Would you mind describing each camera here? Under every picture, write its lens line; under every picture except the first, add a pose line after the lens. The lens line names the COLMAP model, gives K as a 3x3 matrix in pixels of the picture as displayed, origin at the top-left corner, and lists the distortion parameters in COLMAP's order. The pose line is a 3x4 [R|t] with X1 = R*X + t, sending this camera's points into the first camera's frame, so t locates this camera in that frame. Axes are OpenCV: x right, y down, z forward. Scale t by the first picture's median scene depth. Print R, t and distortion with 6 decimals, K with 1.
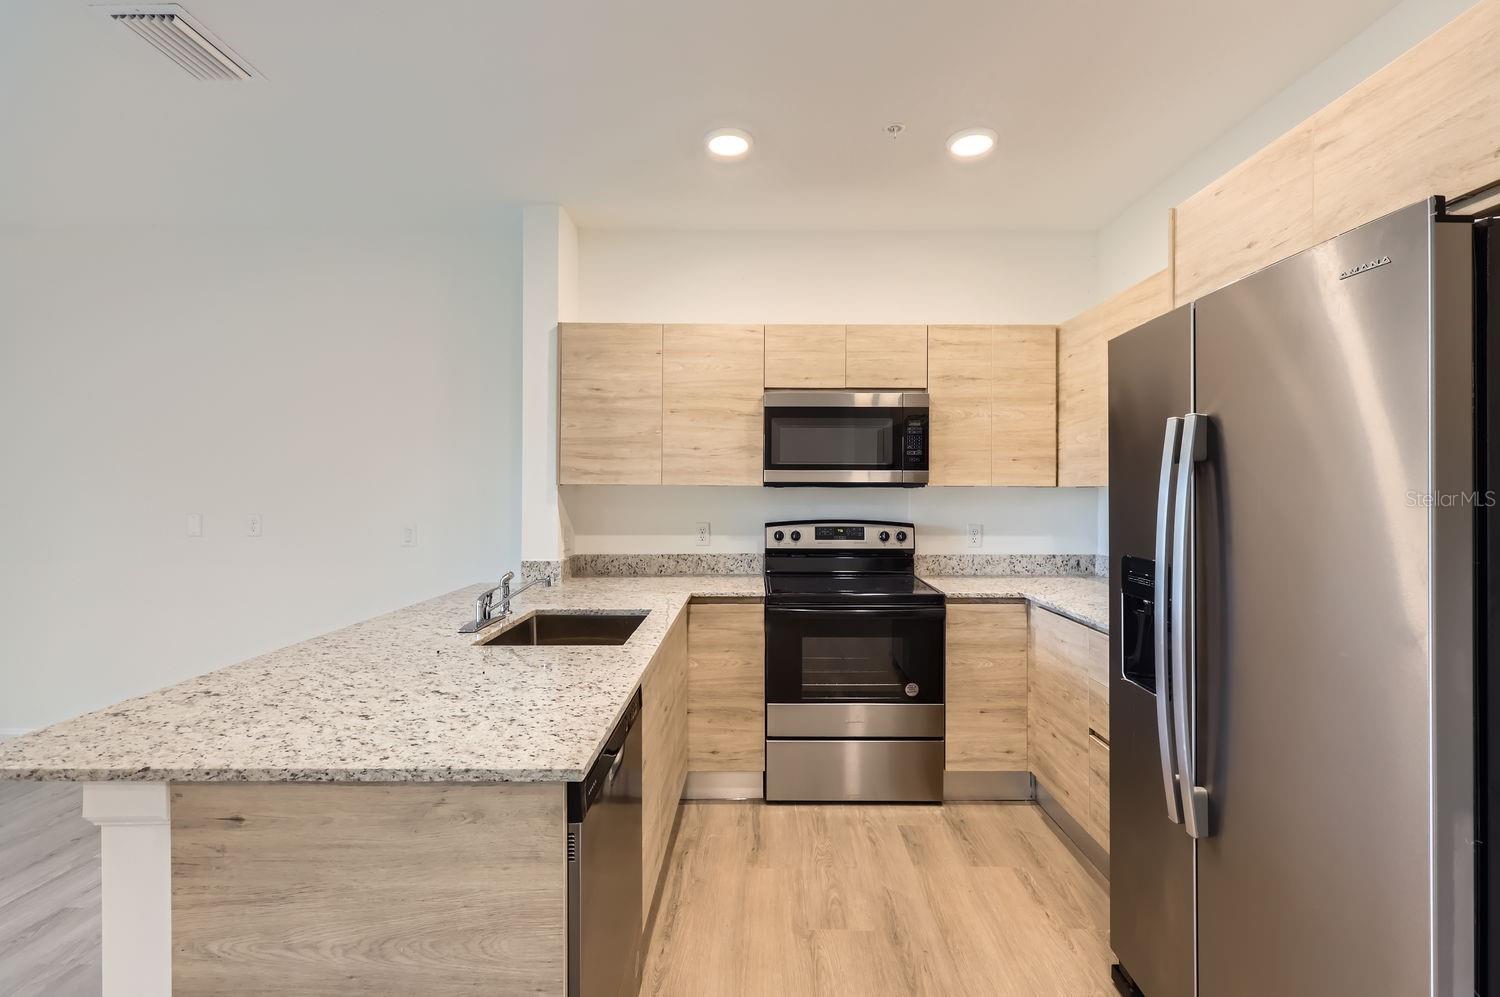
lens RADIAL K [[674.2, 0, 749.0], [0, 674.2, 495.0], [0, 0, 1]] dist [-0.000408, 0.001546]
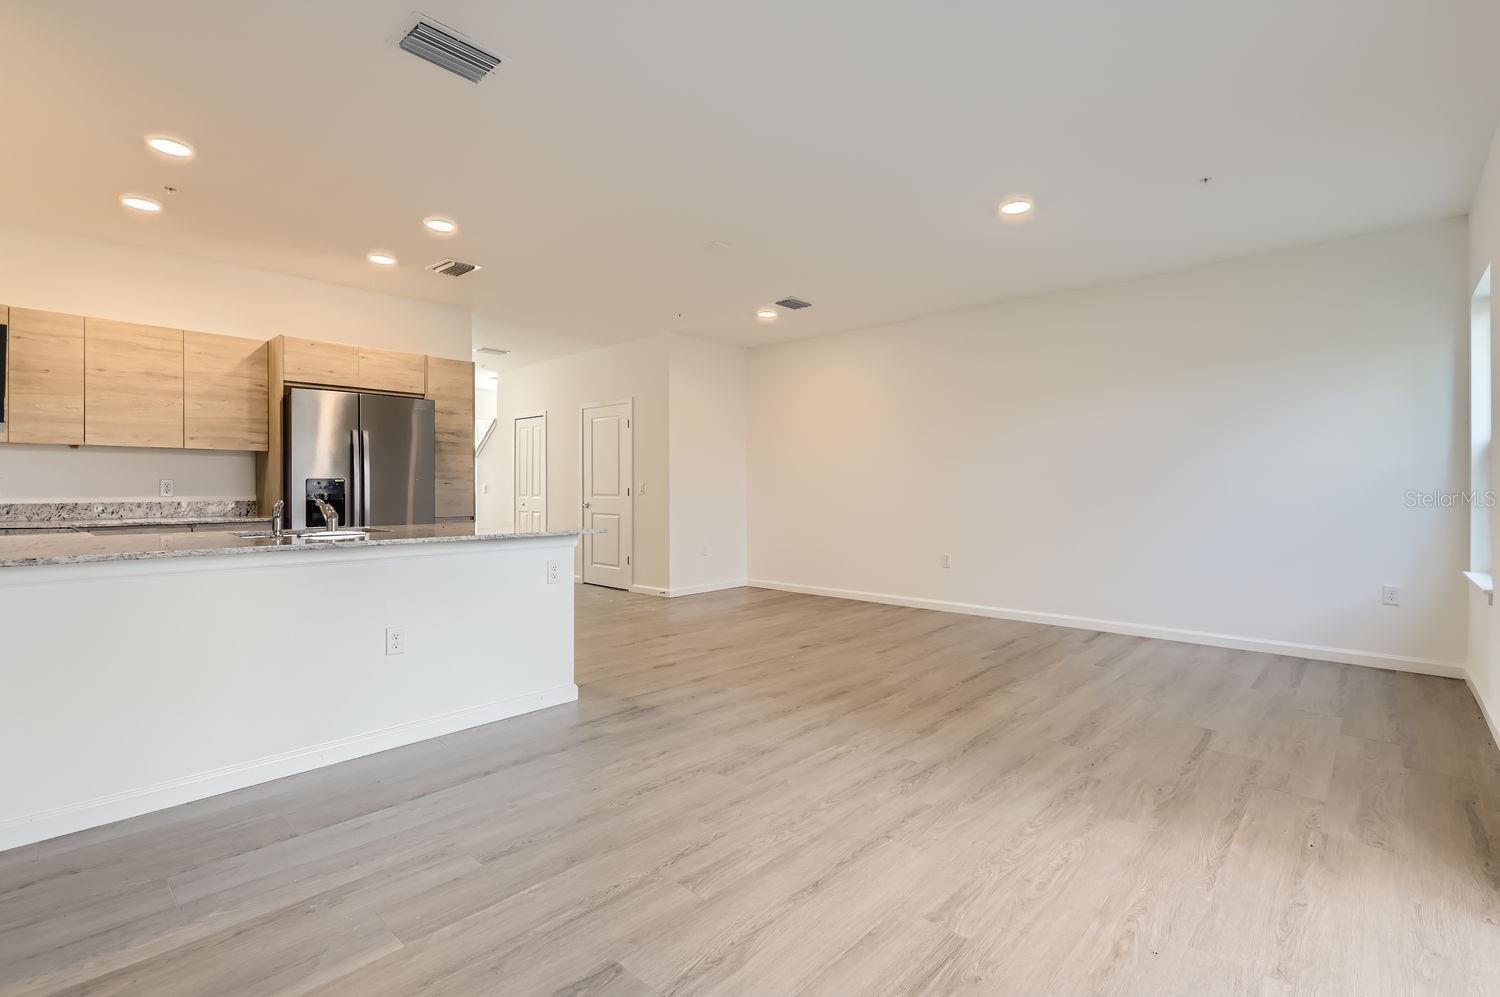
lens RADIAL K [[674.2, 0, 752.6], [0, 674.2, 487.6], [0, 0, 1]] dist [-0.000408, 0.001546]
pose [[-0.745767, -0.001494, 0.666206, -1.307778], [0.002499, 0.999984, 0.005040, 0.064686], [-0.666203, 0.005423, -0.745751, 0.989585]]
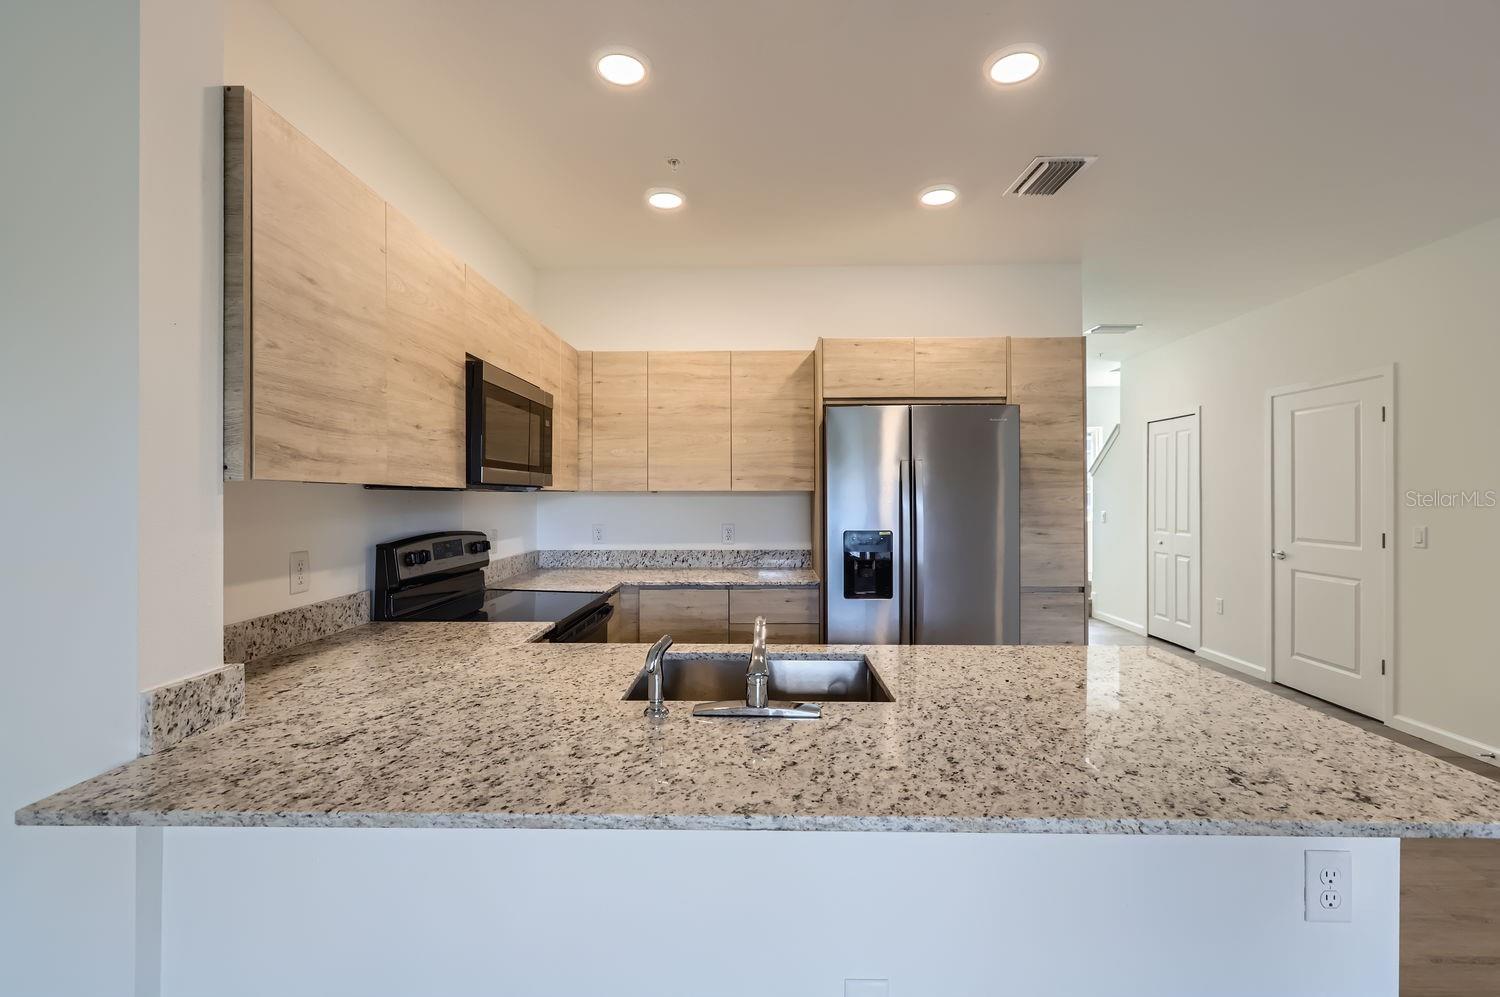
lens RADIAL K [[674.2, 0, 754.9], [0, 674.2, 494.5], [0, 0, 1]] dist [-0.000408, 0.001546]
pose [[0.013065, -0.000057, 0.999915, -0.695219], [0.006865, 0.999976, -0.000033, -0.004332], [-0.999891, 0.006865, 0.013065, 0.683832]]
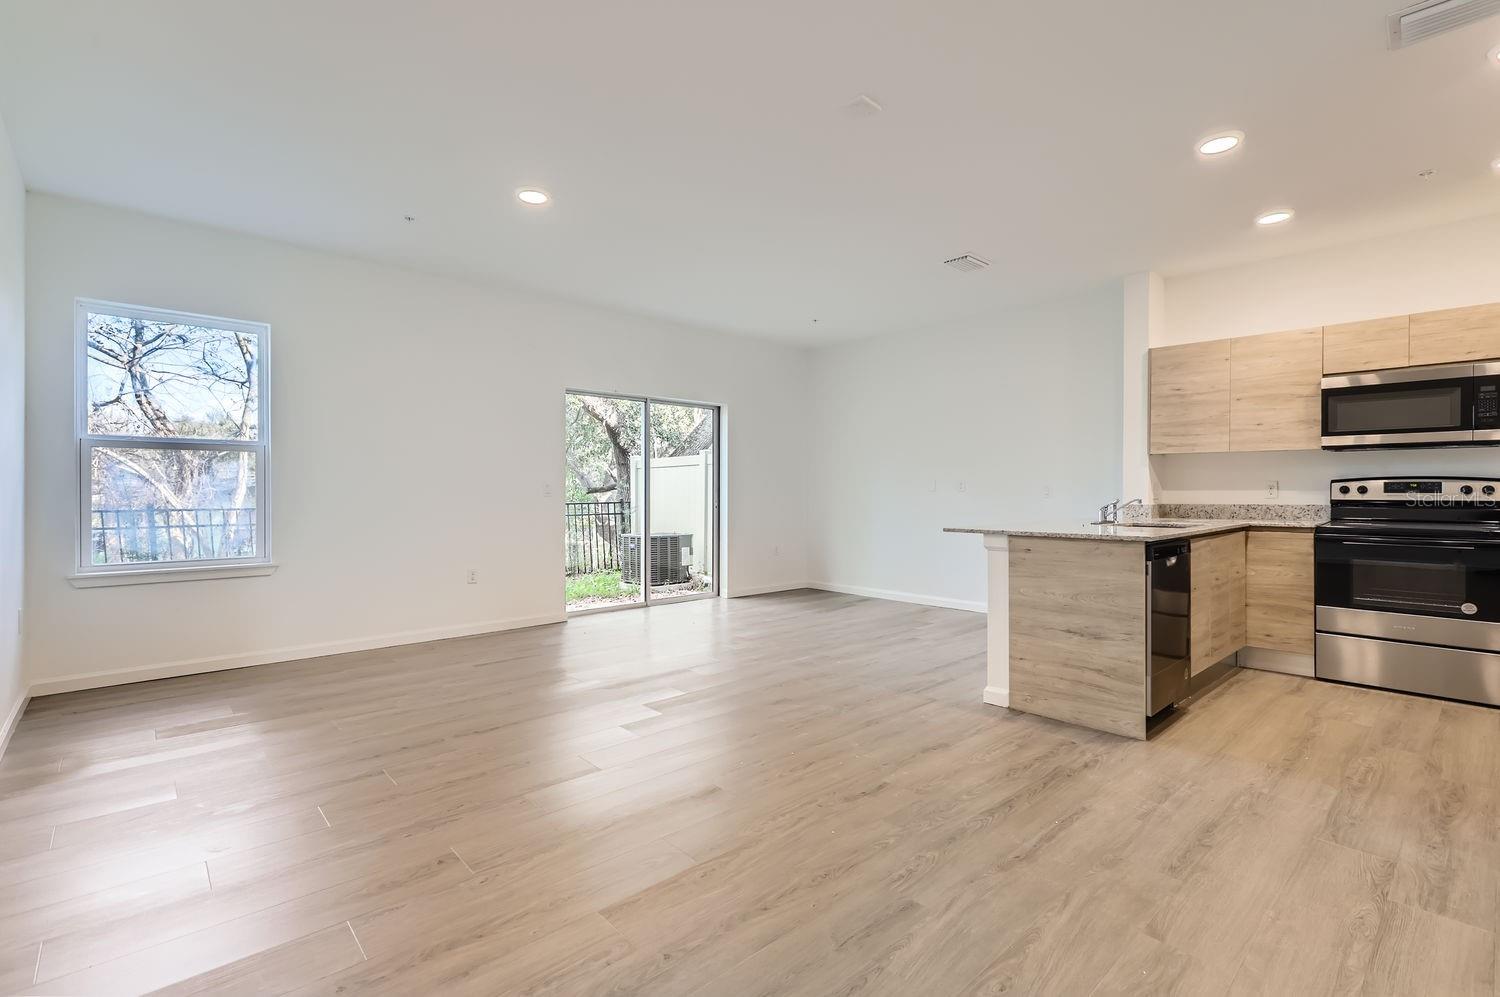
lens RADIAL K [[674.2, 0, 758.6], [0, 674.2, 492.0], [0, 0, 1]] dist [-0.000408, 0.001546]
pose [[0.688590, 0.000154, -0.725151, 0.219040], [-0.003498, 0.999989, -0.003109, 0.078087], [0.725143, 0.004677, 0.688583, -0.702027]]
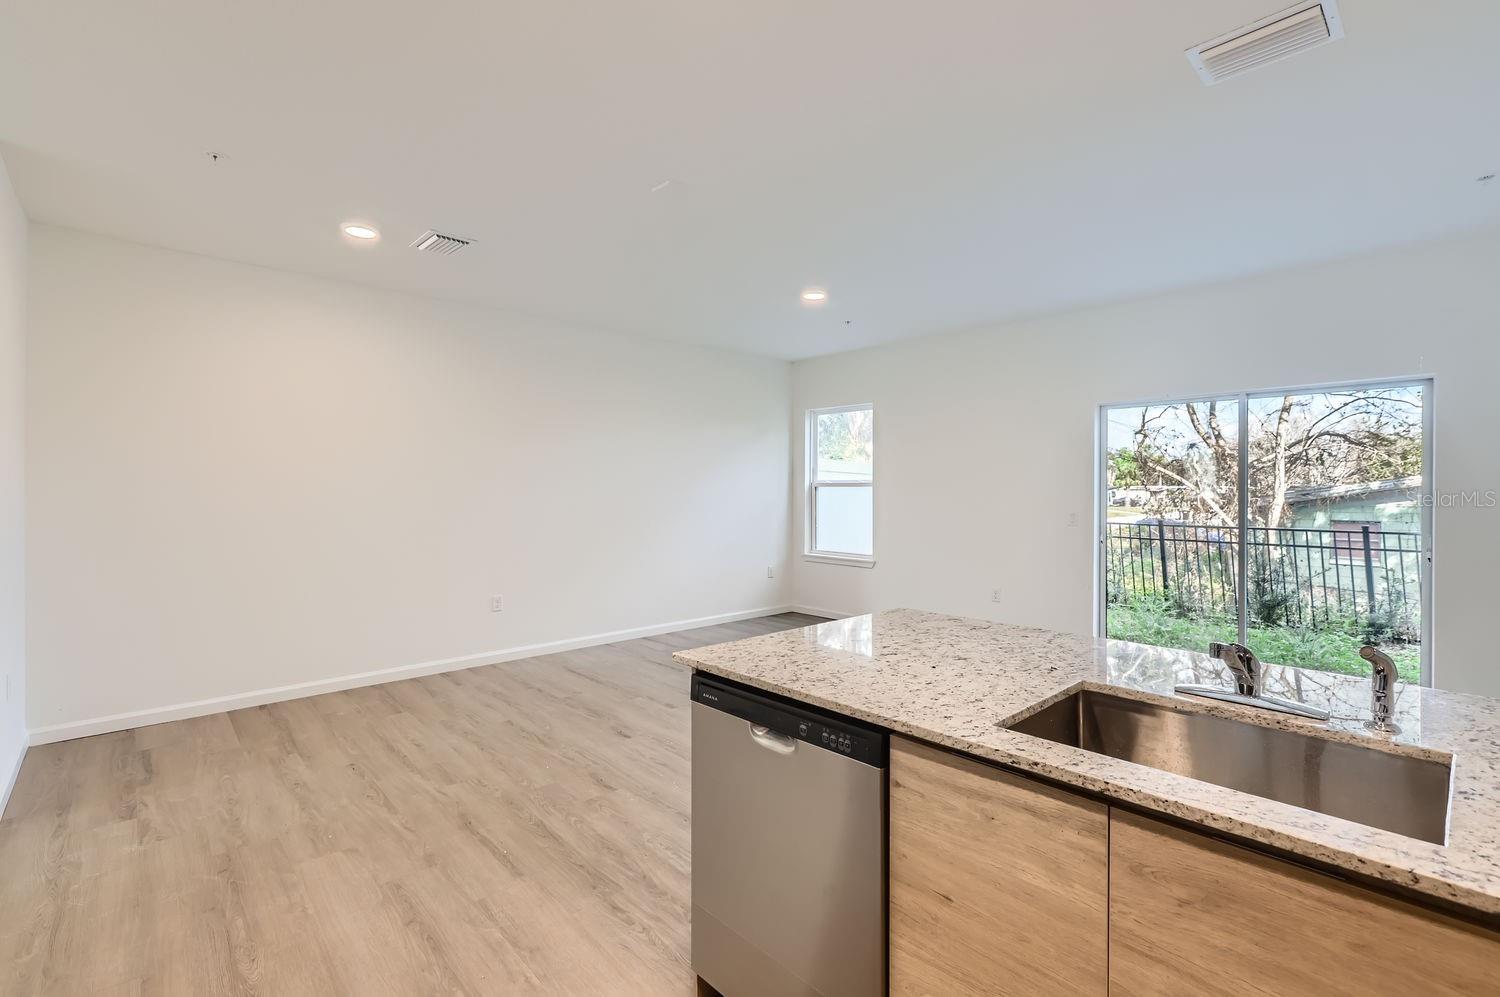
lens RADIAL K [[674.2, 0, 756.3], [0, 674.2, 489.2], [0, 0, 1]] dist [-0.000408, 0.001546]
pose [[-0.717288, -0.002674, -0.696772, 0.256628], [-0.008815, 0.999947, 0.005237, -0.004177], [0.696721, 0.009898, -0.717274, 0.771762]]
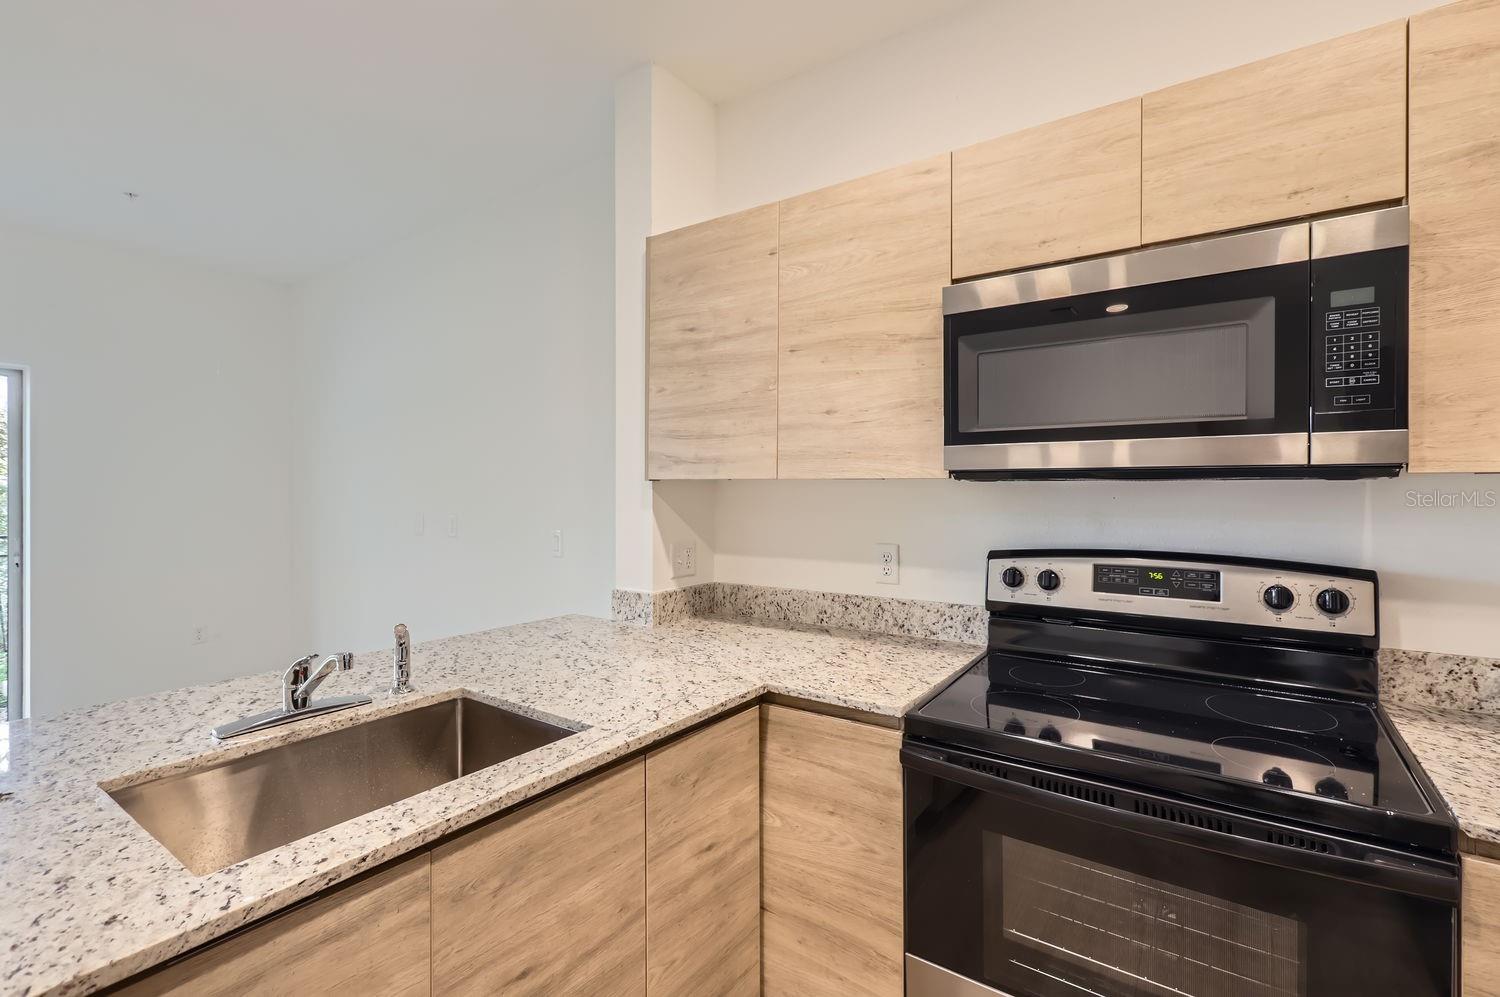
lens RADIAL K [[674.2, 0, 751.9], [0, 674.2, 491.8], [0, 0, 1]] dist [-0.000408, 0.001546]
pose [[0.821124, -0.000012, -0.570749, 0.184558], [-0.001221, 0.999998, -0.001777, -0.002579], [0.570748, 0.002156, 0.821122, 0.511648]]
